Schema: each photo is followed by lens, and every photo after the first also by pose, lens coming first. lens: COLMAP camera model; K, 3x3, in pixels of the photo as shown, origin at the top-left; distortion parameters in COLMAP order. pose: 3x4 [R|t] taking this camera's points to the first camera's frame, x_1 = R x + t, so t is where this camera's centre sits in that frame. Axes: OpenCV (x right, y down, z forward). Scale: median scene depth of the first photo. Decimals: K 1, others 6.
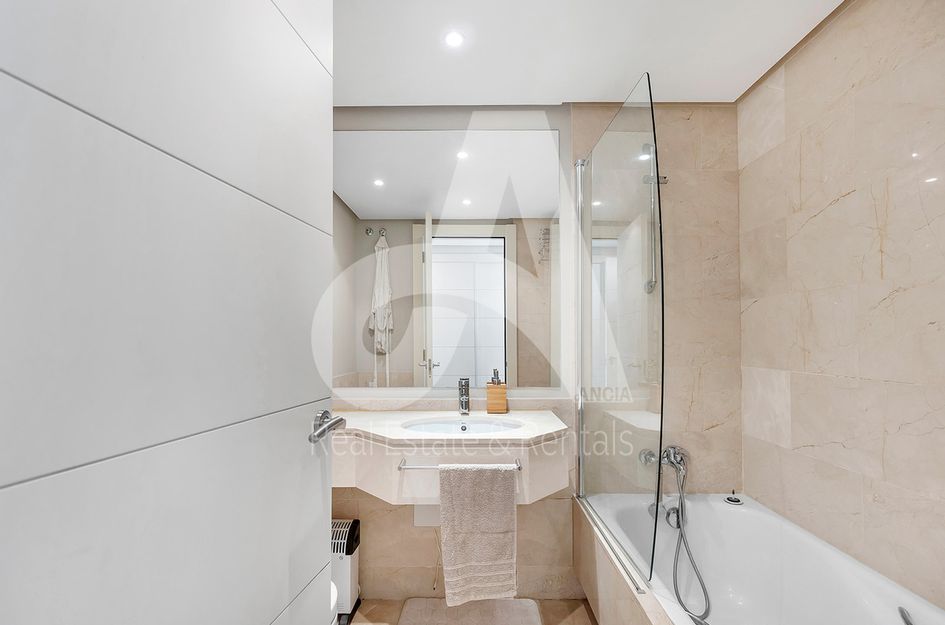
lens RADIAL K [[426.9, 0, 476.8], [0, 426.9, 321.9], [0, 0, 1]] dist [0.000756, 0.000055]
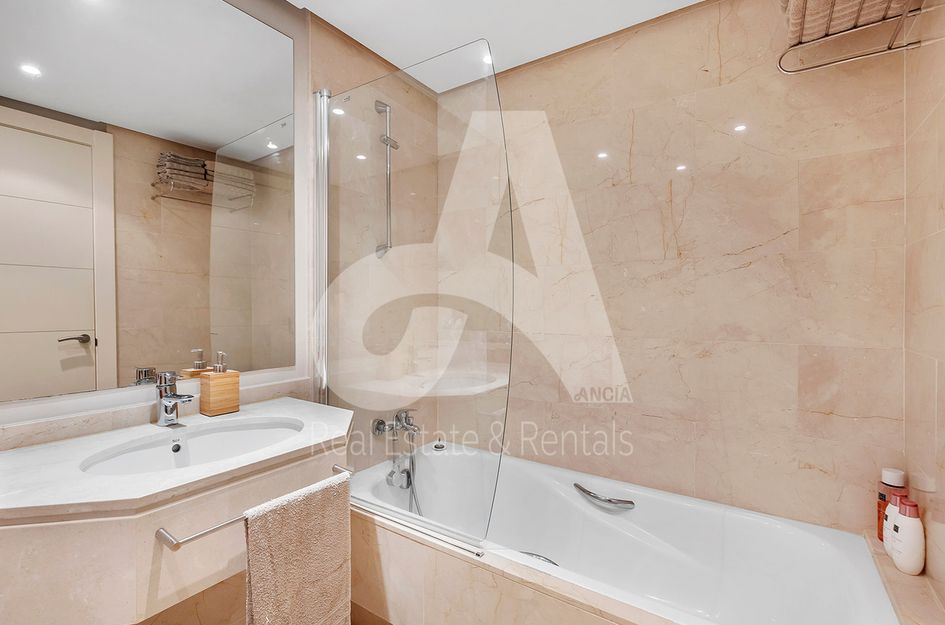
lens RADIAL K [[432.1, 0, 471.5], [0, 432.1, 305.2], [0, 0, 1]] dist [0.001340, 0.000219]
pose [[0.570288, -0.000806, 0.821445, -0.304852], [-0.034175, 0.999110, 0.024706, 0.008103], [-0.820734, -0.042162, 0.569753, 0.290078]]
